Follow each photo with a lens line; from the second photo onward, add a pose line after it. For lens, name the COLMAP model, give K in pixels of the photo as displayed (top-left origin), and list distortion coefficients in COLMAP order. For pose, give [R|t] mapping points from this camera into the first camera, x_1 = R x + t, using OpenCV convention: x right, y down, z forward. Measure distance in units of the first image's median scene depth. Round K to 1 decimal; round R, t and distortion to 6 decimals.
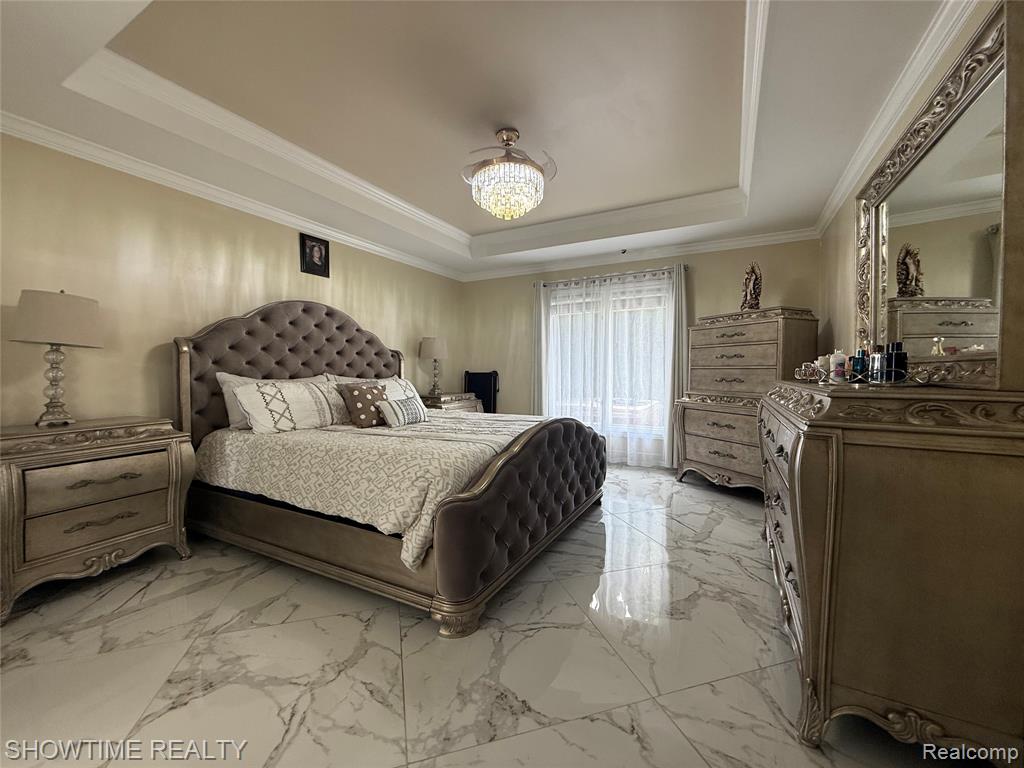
lens RADIAL K [[410.4, 0, 511.2], [0, 410.4, 382.1], [0, 0, 1]] dist [0.005800, -0.001275]
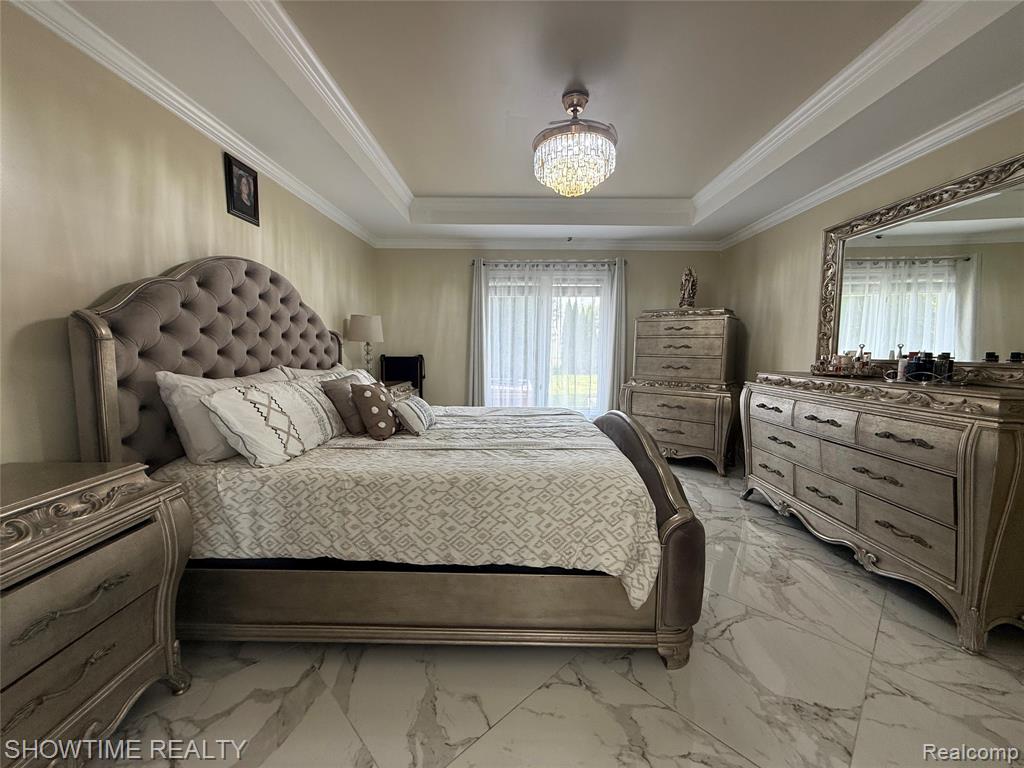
lens RADIAL K [[410.4, 0, 510.0], [0, 410.4, 382.3], [0, 0, 1]] dist [0.005800, -0.001275]
pose [[0.888511, -0.030064, 0.457870, -0.450573], [0.001804, 0.998072, 0.062033, -0.037560], [-0.458852, -0.054291, 0.886852, 0.198718]]
